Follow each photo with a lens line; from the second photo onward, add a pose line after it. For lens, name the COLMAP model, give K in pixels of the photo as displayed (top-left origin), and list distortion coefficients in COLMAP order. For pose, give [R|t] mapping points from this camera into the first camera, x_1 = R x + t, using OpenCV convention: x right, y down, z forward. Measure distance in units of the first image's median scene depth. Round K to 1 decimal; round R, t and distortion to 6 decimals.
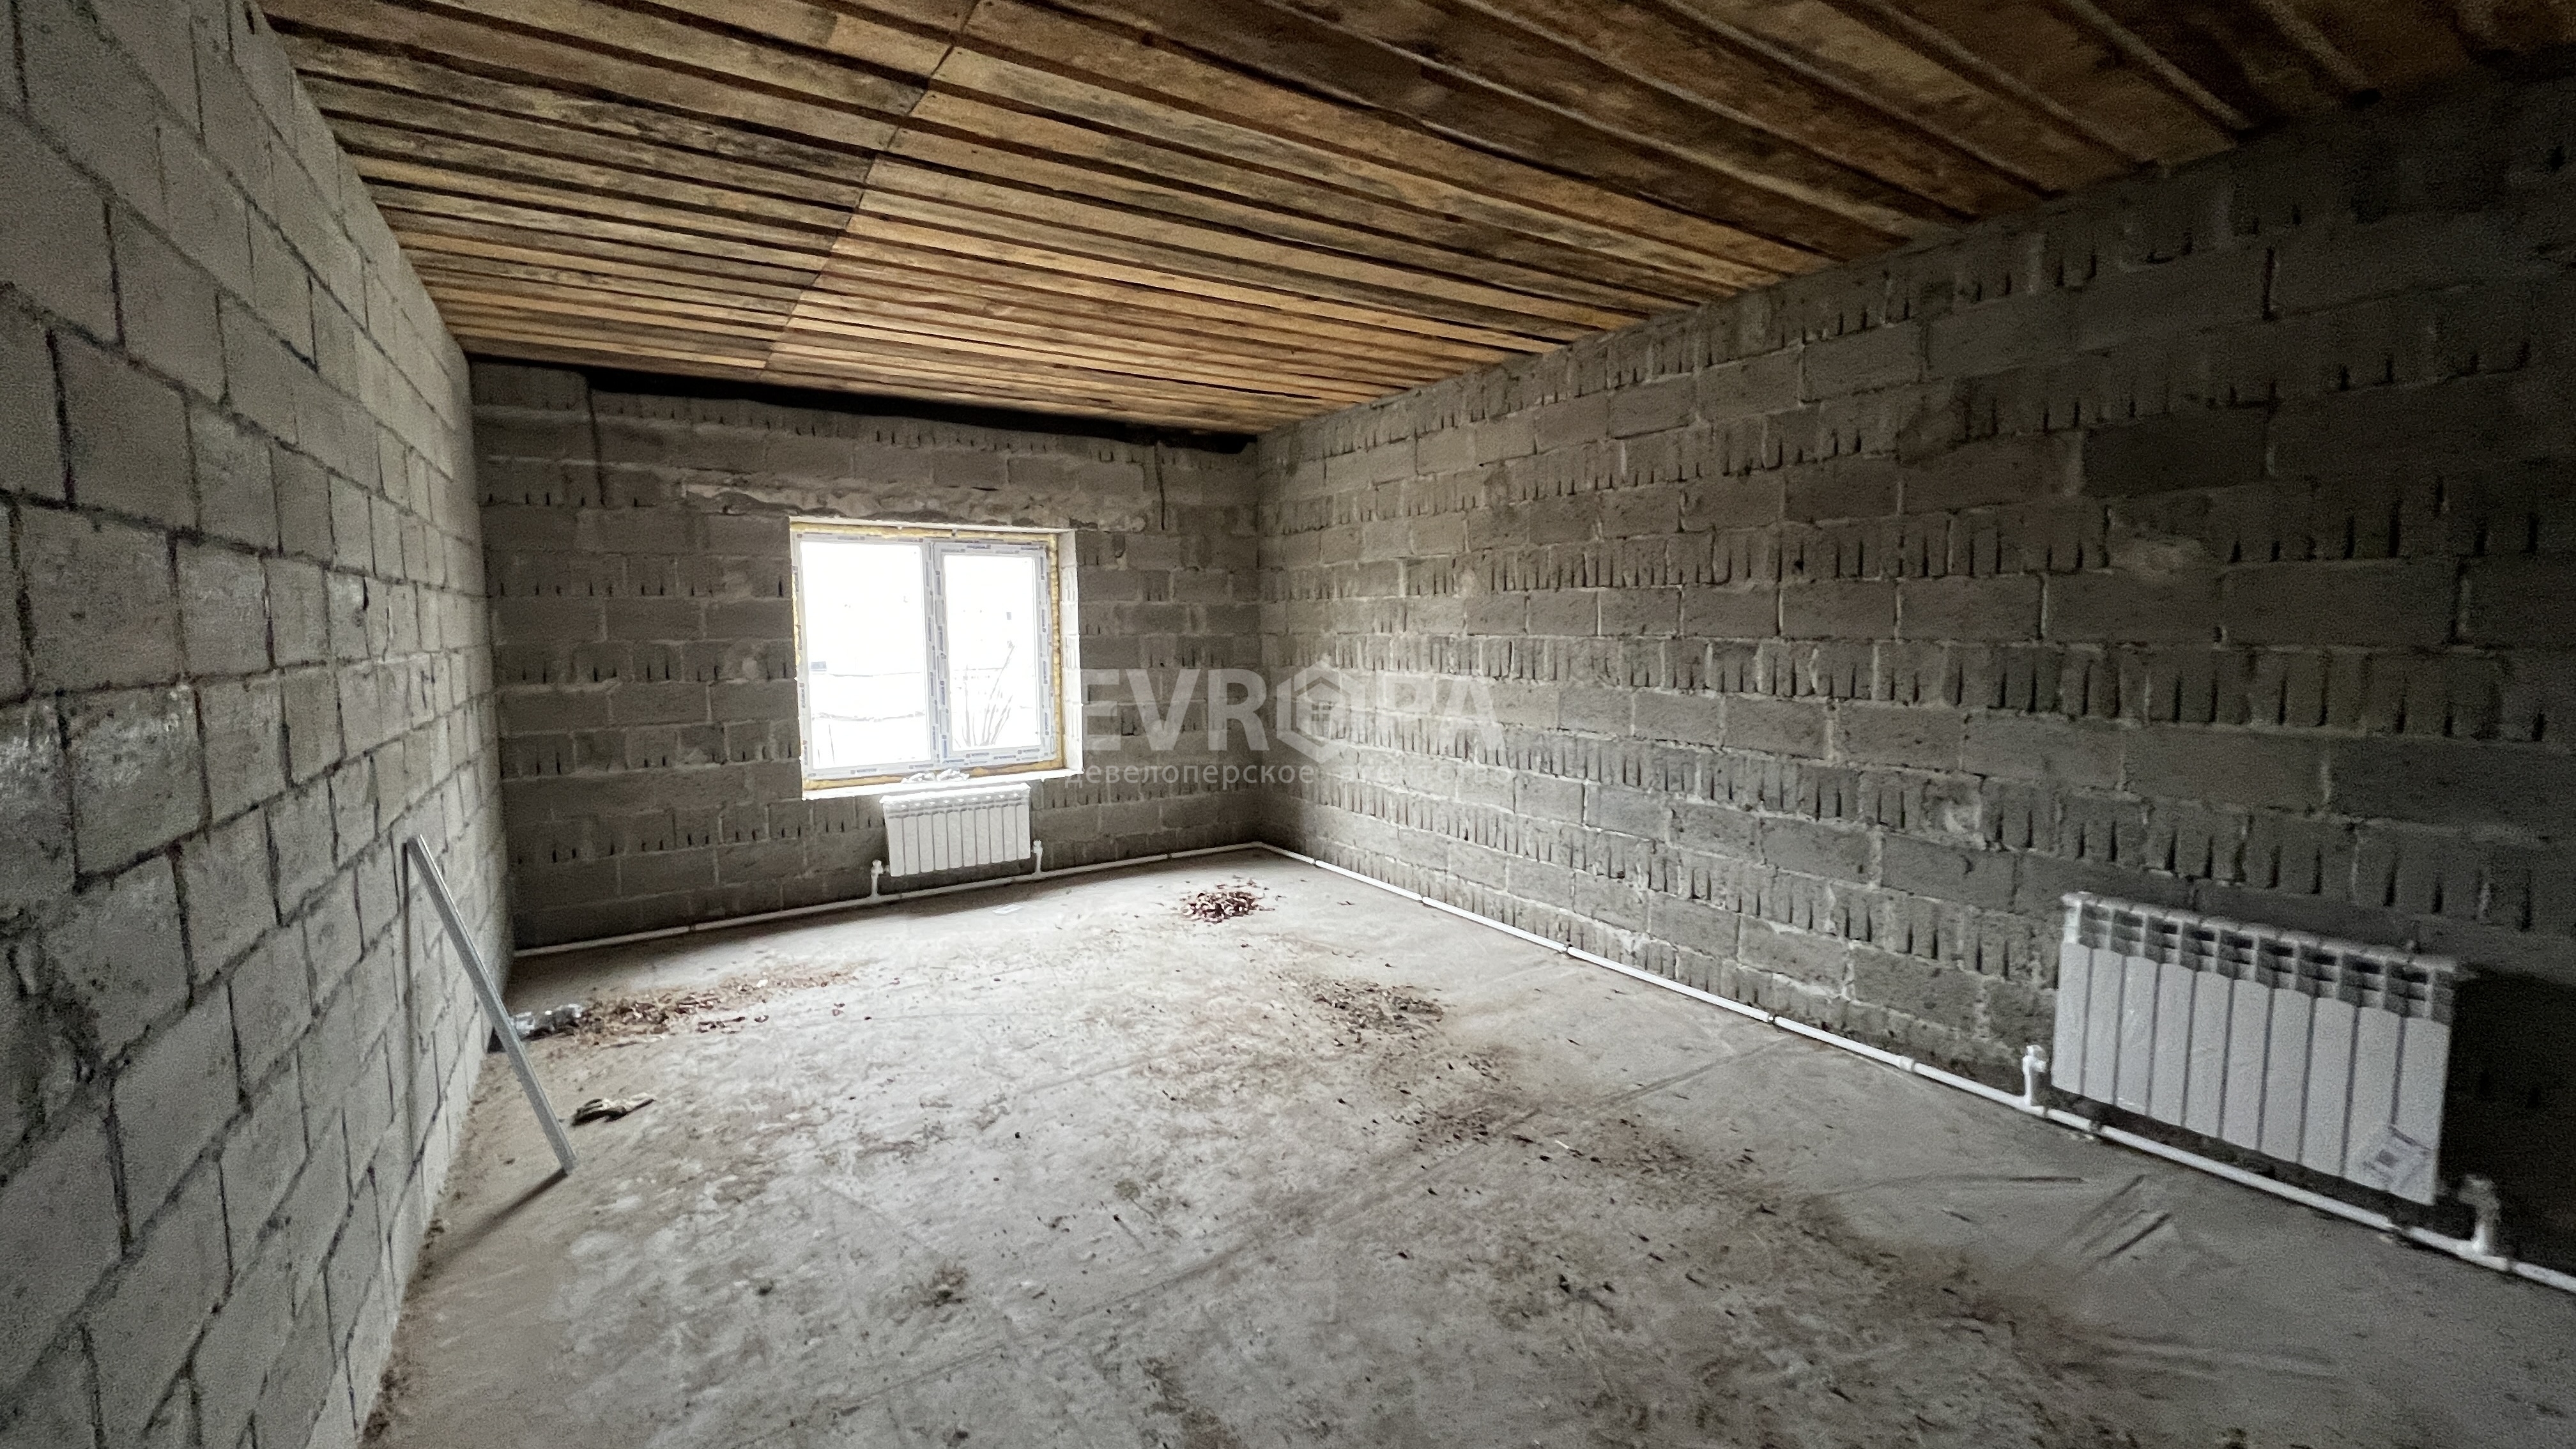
lens RADIAL K [[1002.9, 0, 1283.4], [0, 1002.9, 704.9], [0, 0, 1]] dist [-0.003730, -0.000071]
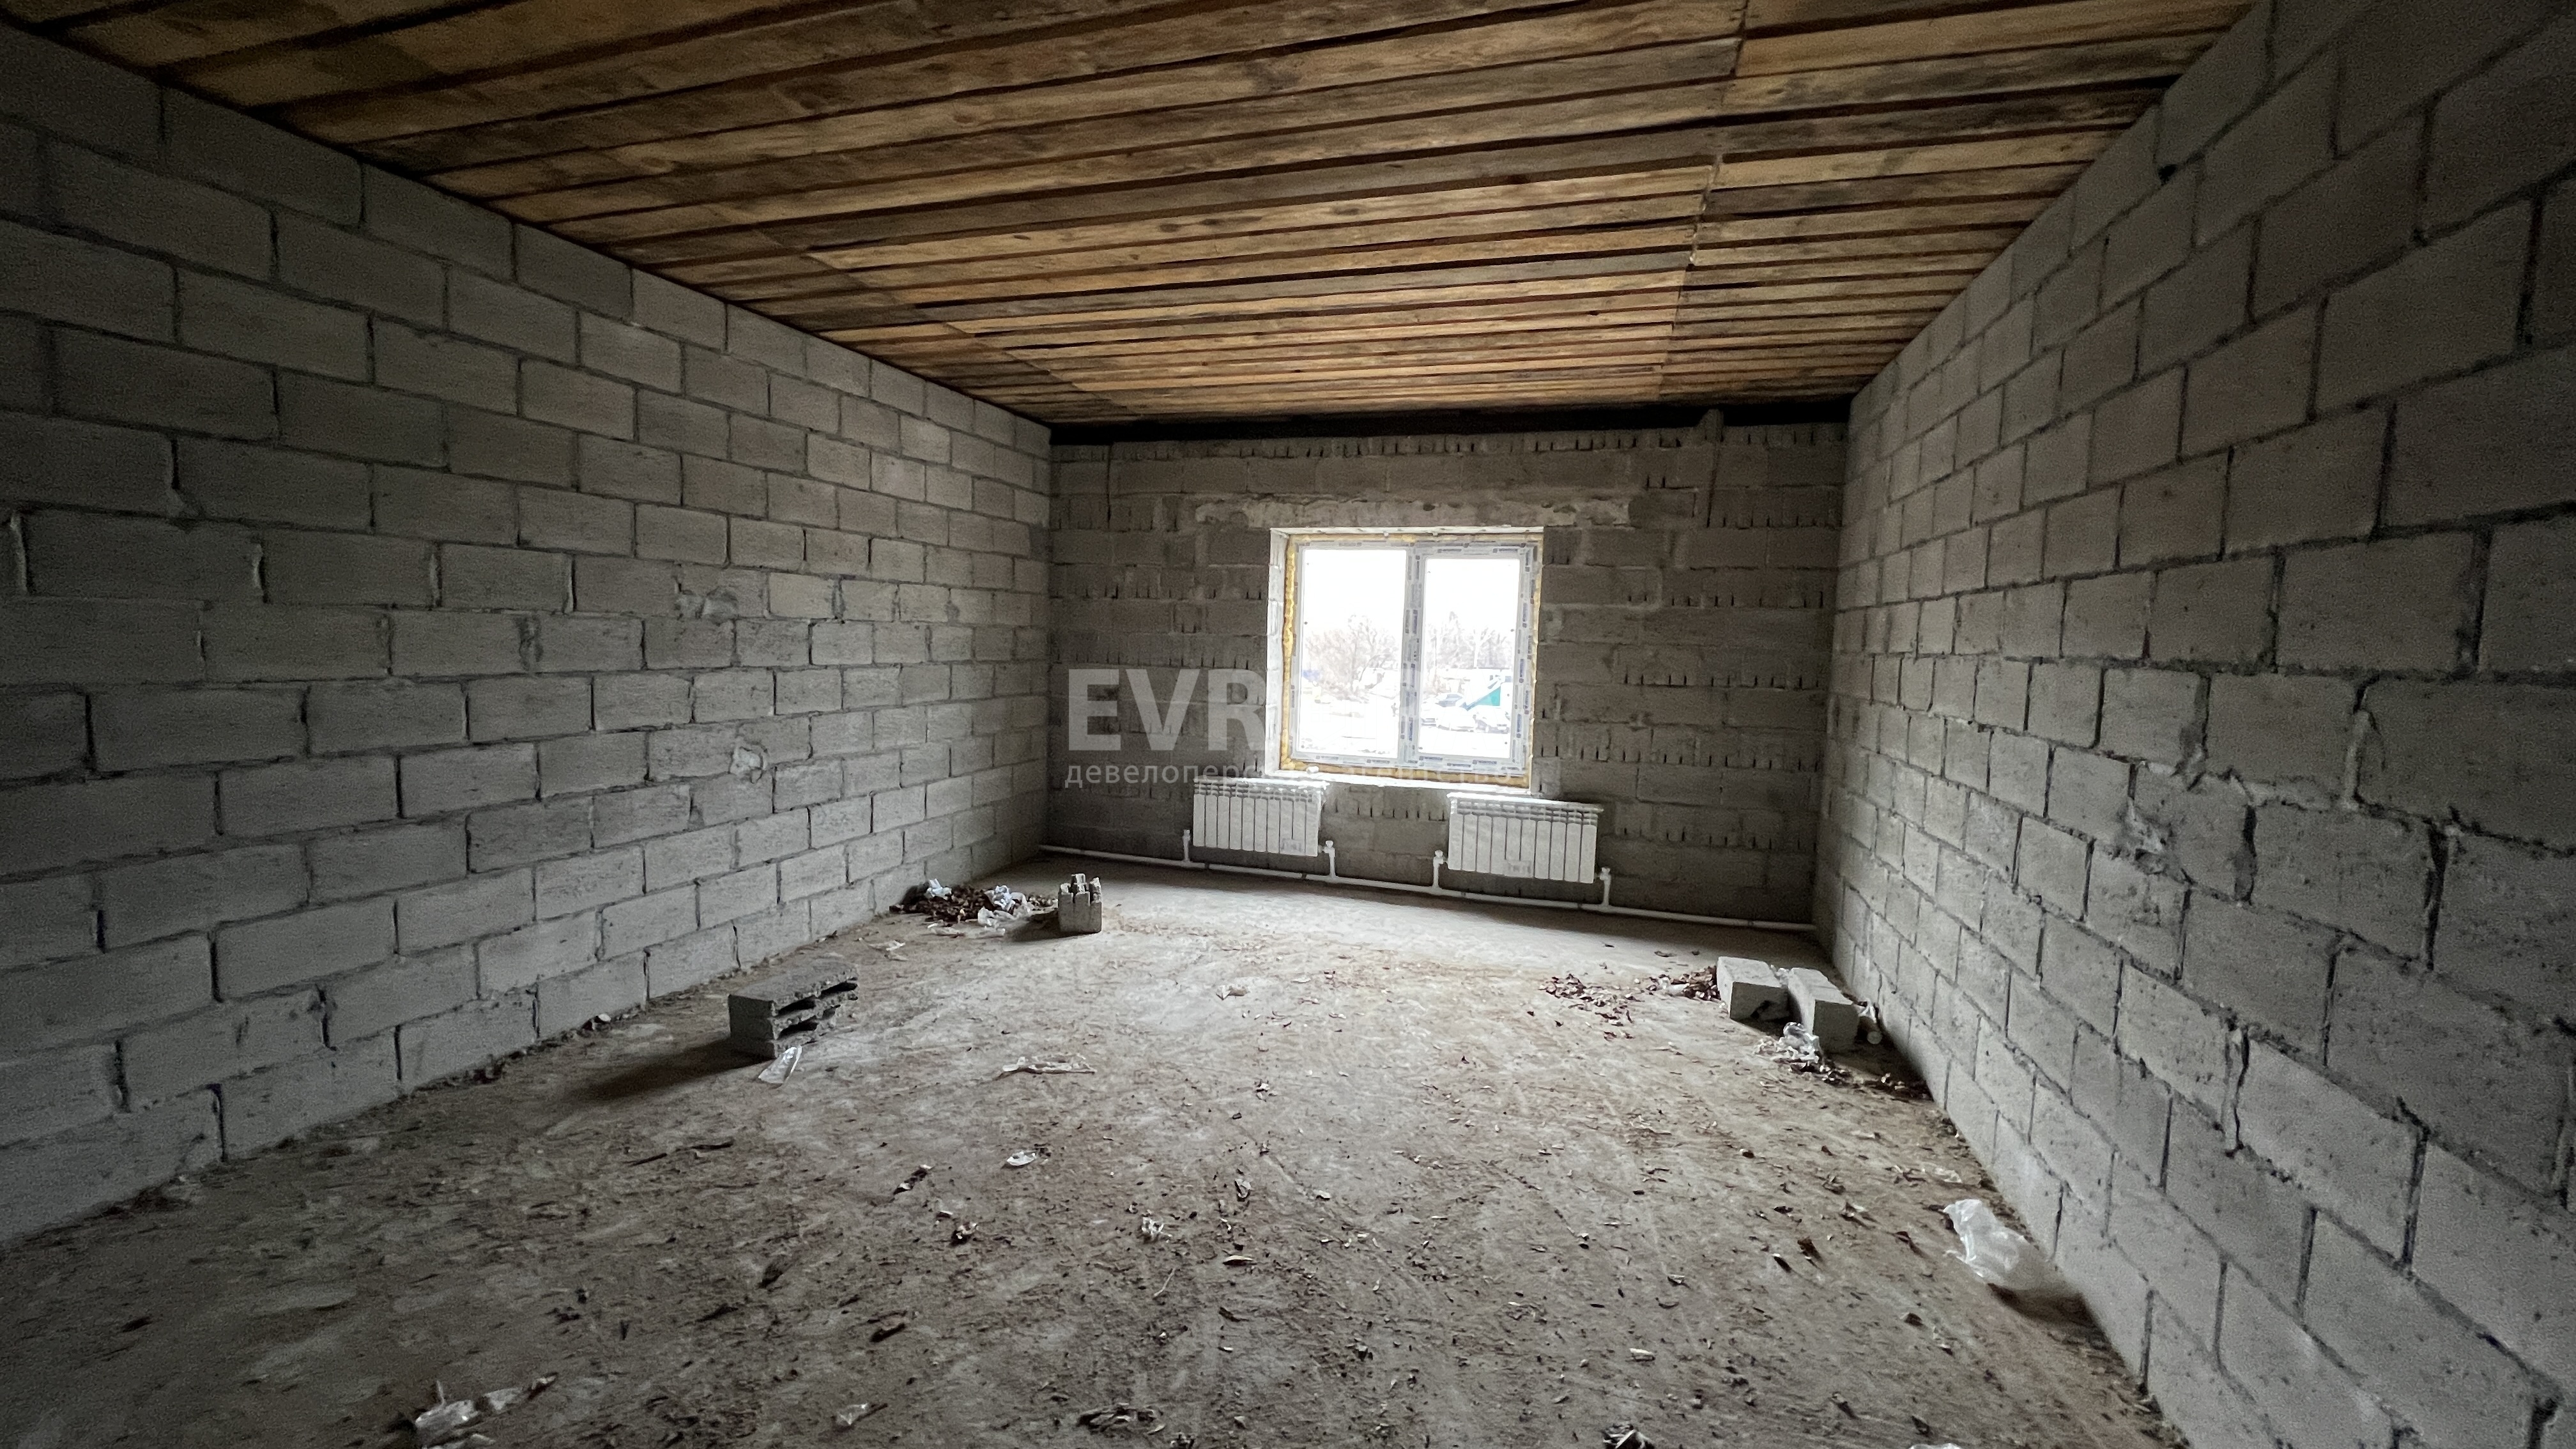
lens RADIAL K [[1002.9, 0, 1257.3], [0, 1002.9, 718.0], [0, 0, 1]] dist [-0.003730, -0.000071]
pose [[0.622192, 0.093562, -0.777253, 0.300946], [-0.089364, 0.994831, 0.048216, -0.019372], [0.777747, 0.039459, 0.627338, 0.191806]]
